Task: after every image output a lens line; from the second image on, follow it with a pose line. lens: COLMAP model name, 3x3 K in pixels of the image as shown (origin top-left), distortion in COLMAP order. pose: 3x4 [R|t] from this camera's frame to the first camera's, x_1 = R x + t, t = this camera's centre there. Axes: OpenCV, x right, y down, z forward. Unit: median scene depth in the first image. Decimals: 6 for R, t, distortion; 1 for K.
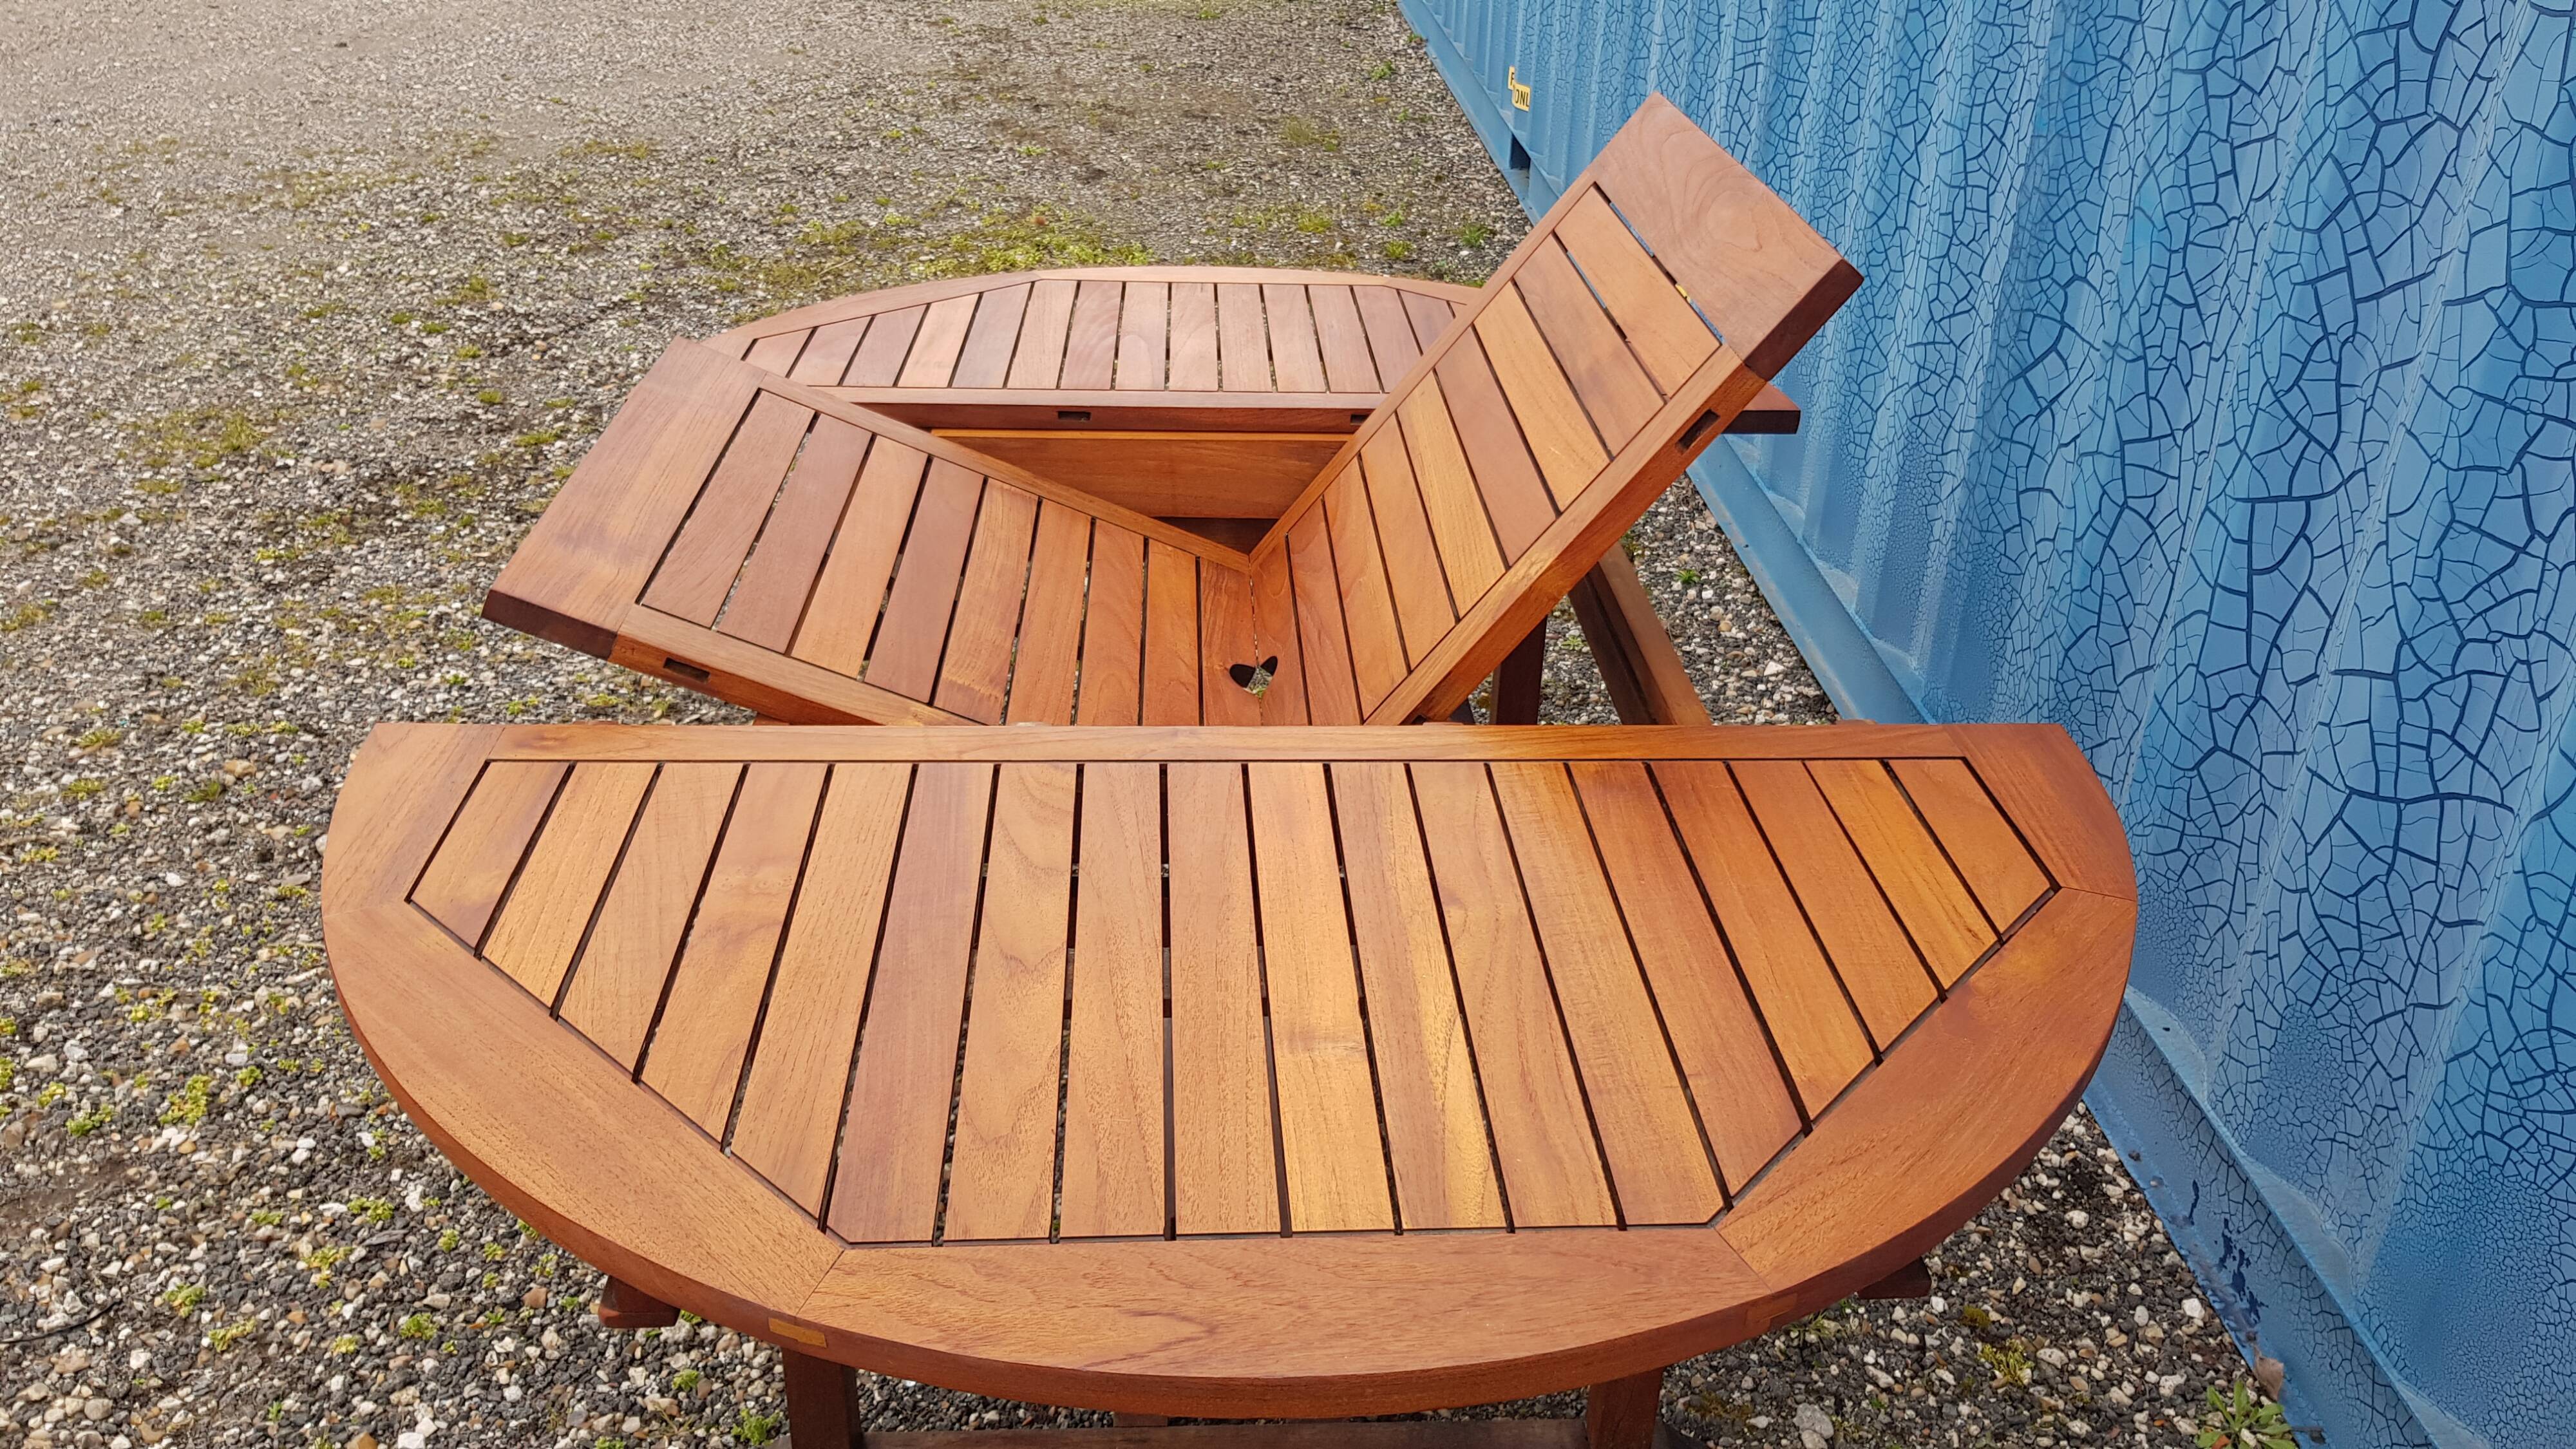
lens RADIAL K [[1993.6, 0, 1275.2], [0, 1993.6, 705.7], [0, 0, 1]] dist [0.073255, -0.122264]
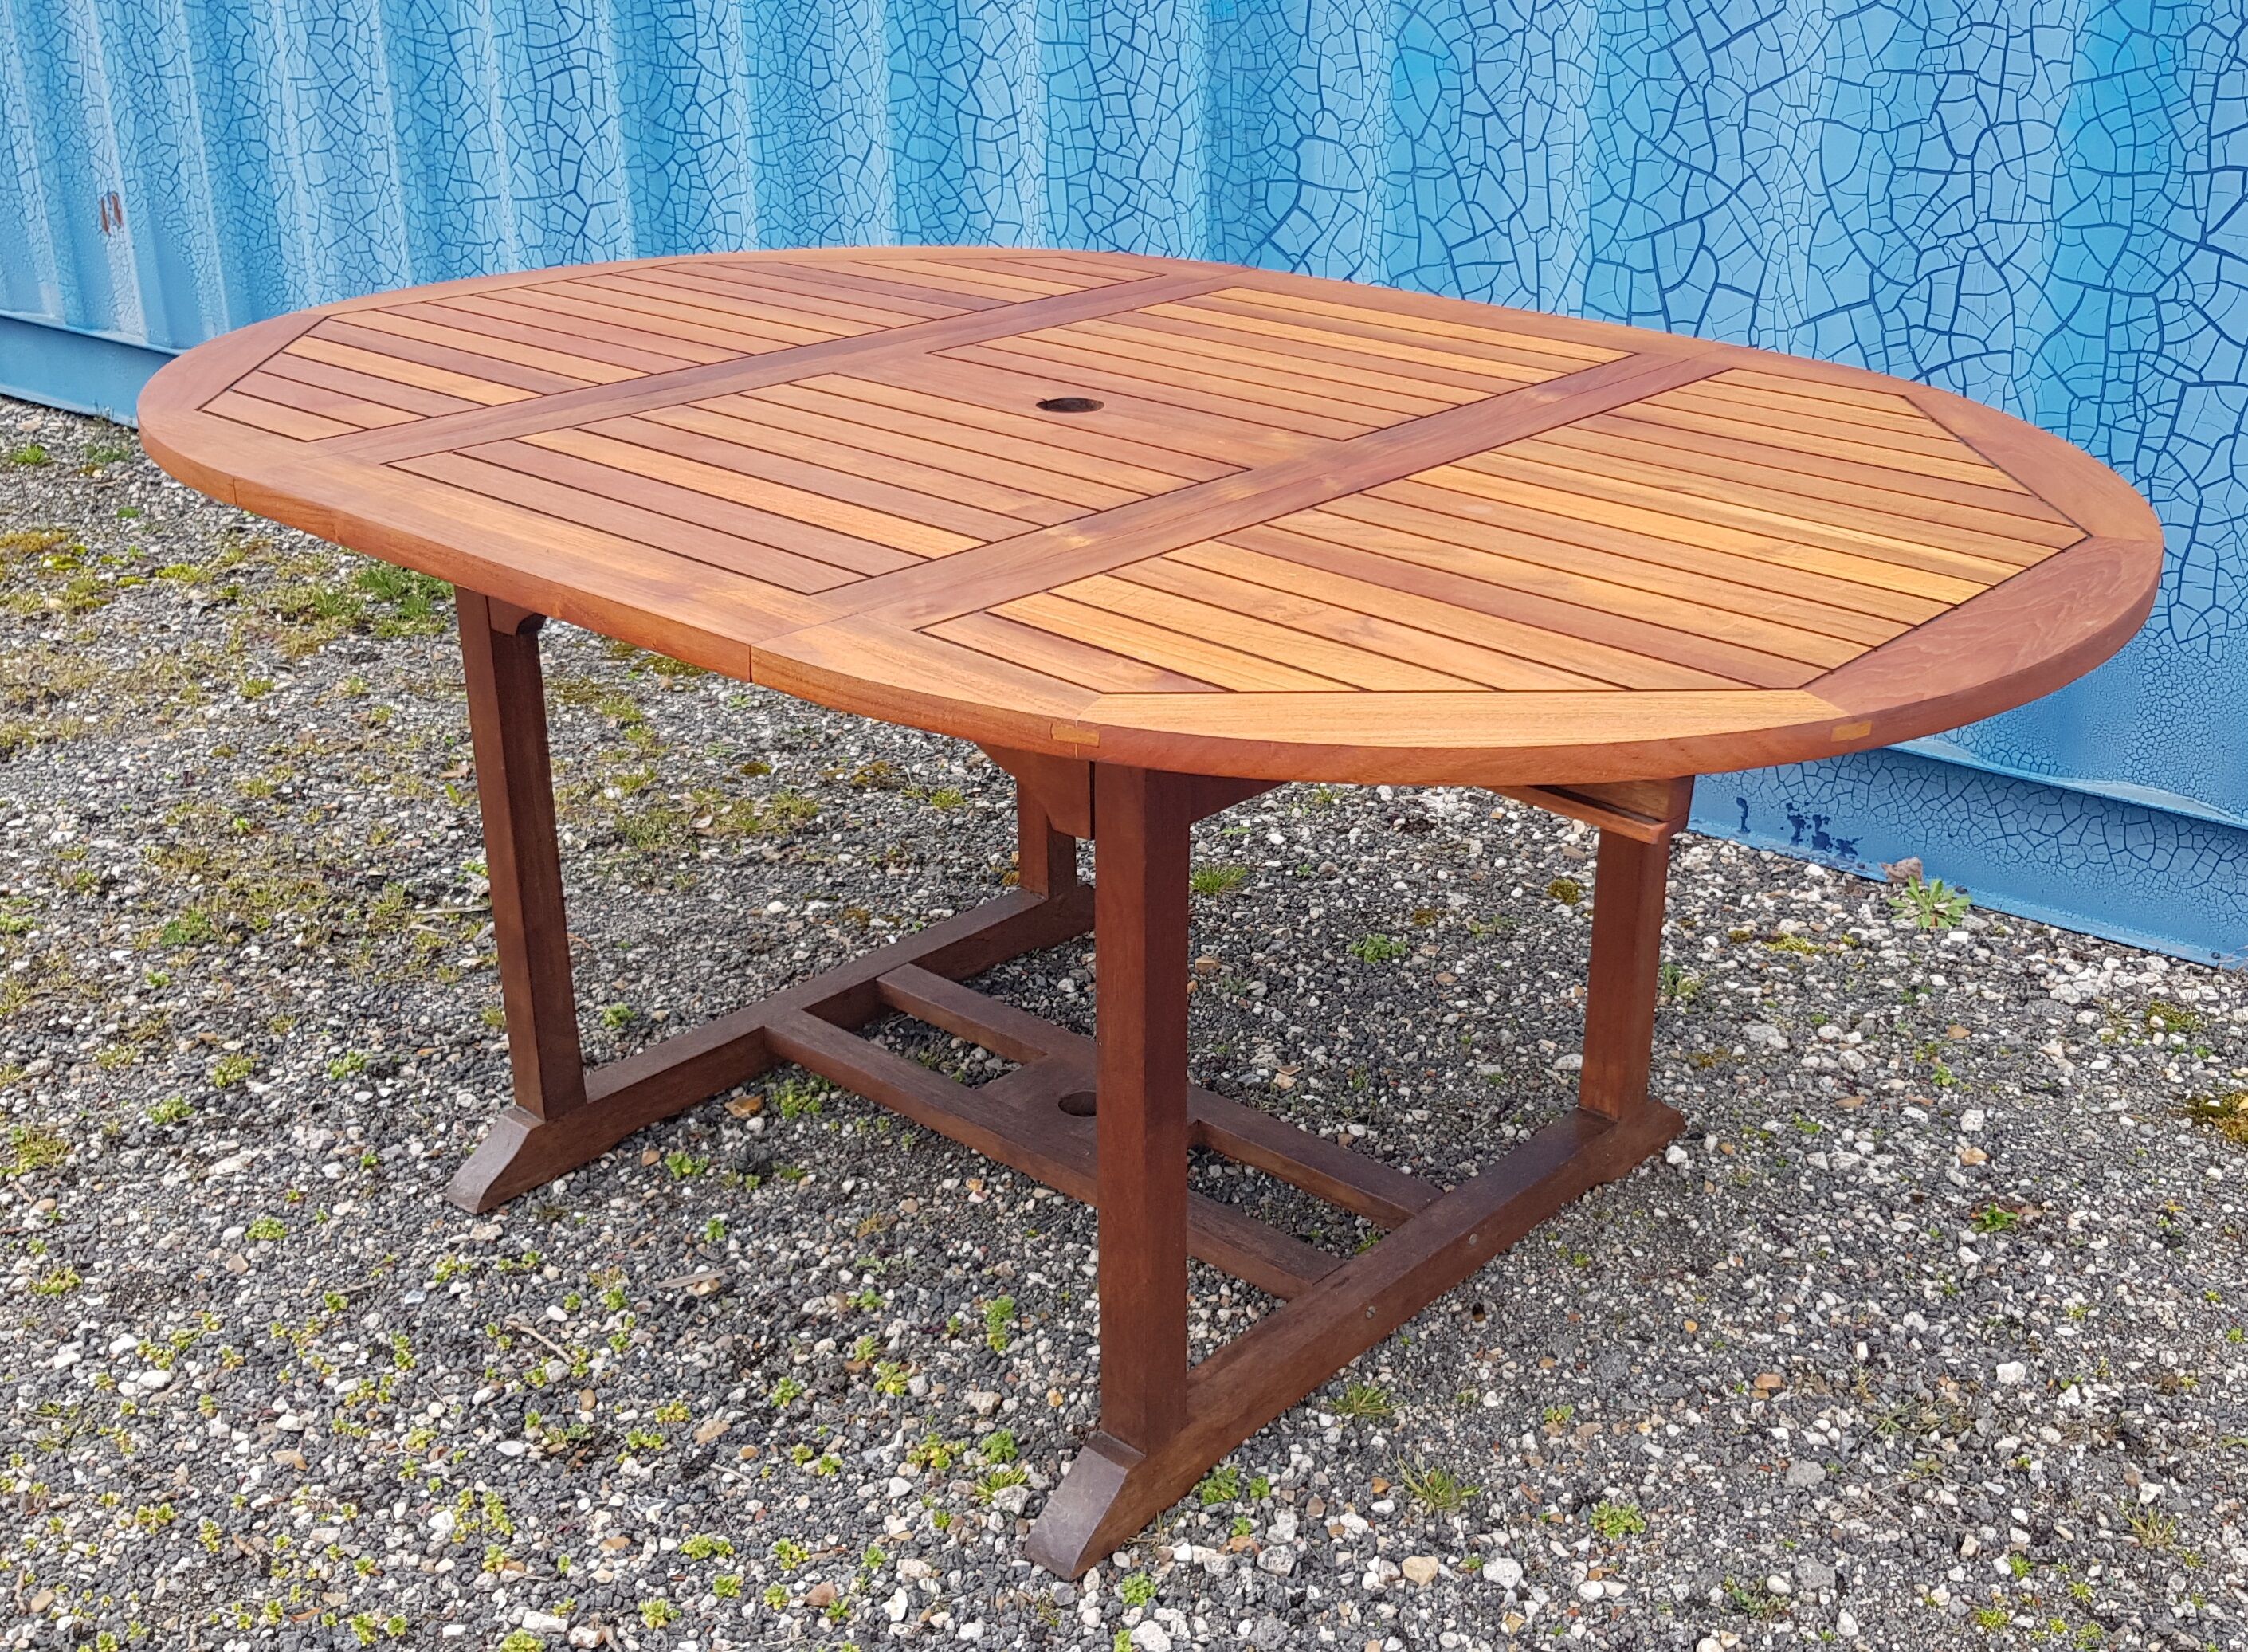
lens RADIAL K [[2485.4, 0, 1208.7], [0, 2485.4, 805.5], [0, 0, 1]] dist [0.168720, -0.445708]
pose [[0.627238, -0.314573, 0.712472, -0.859879], [0.372278, 0.924624, 0.080501, -0.002036], [-0.684092, 0.214744, 0.697067, 0.168862]]
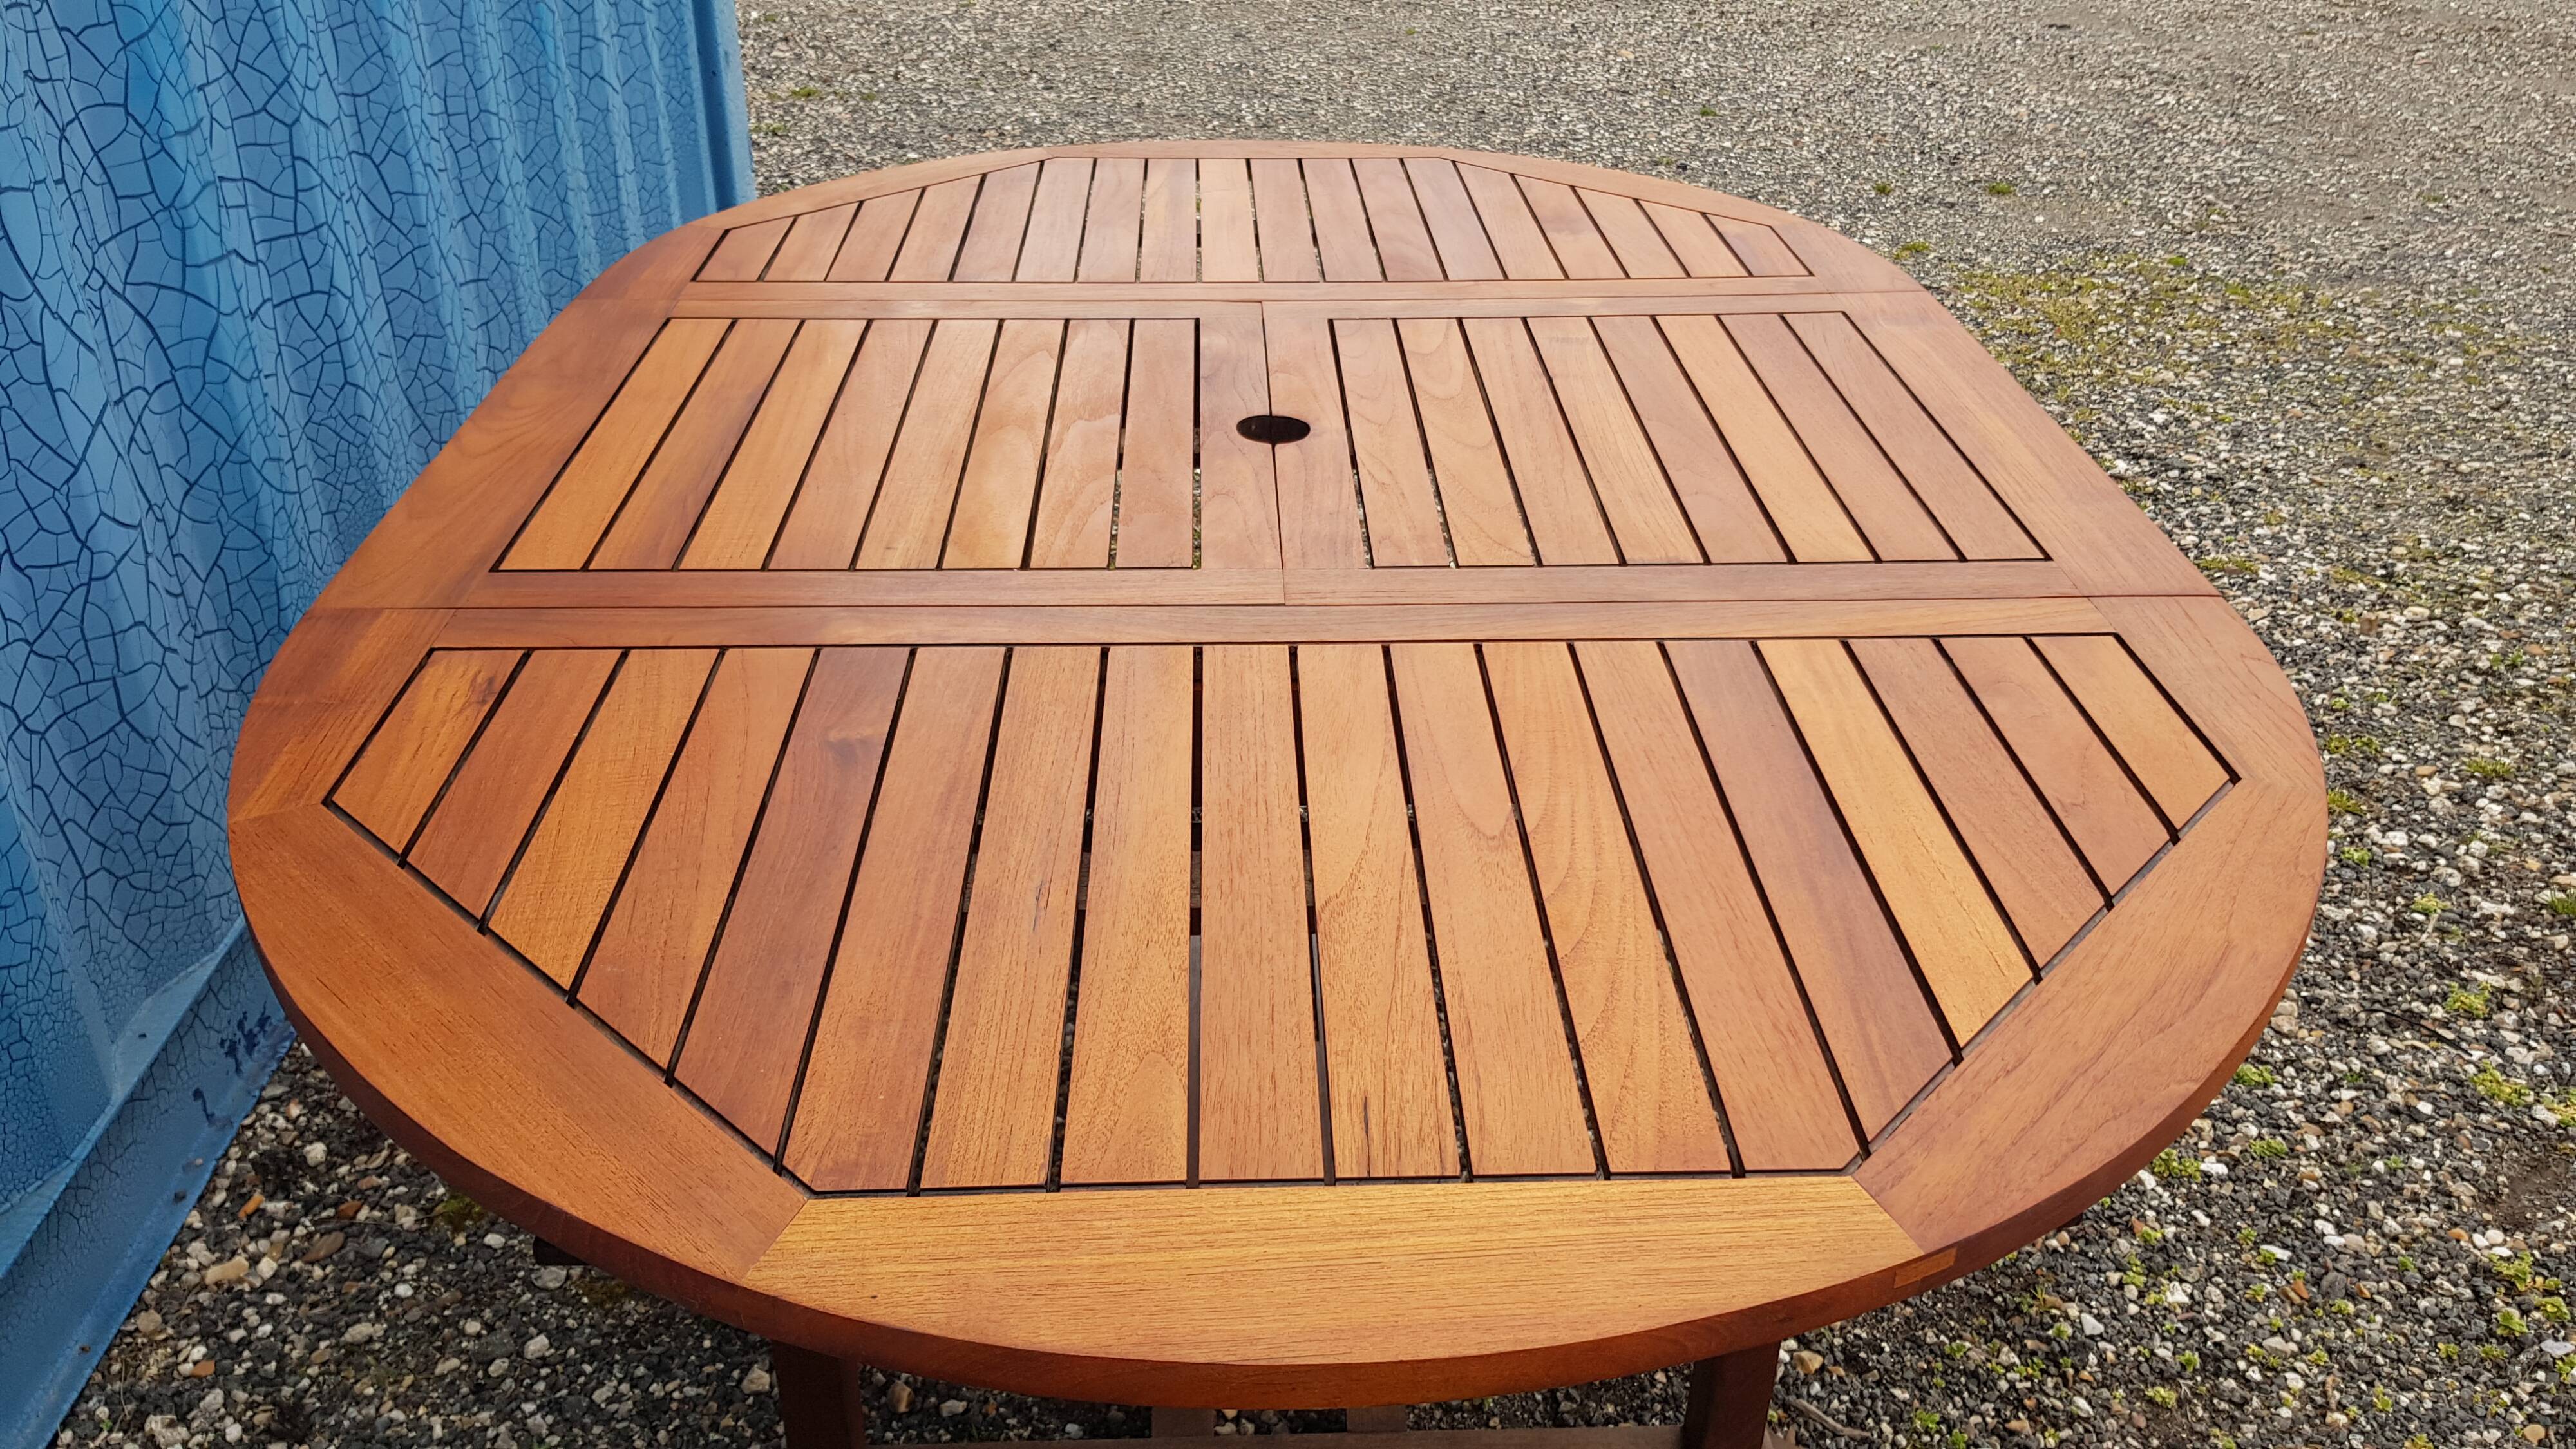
lens RADIAL K [[2003.9, 0, 1289.1], [0, 2003.9, 725.9], [0, 0, 1]] dist [0.046361, -0.083341]
pose [[-0.999280, -0.035140, -0.014272, -0.014234], [-0.030894, 0.535847, 0.843750, -0.651448], [-0.022001, 0.843584, -0.536547, 1.385032]]
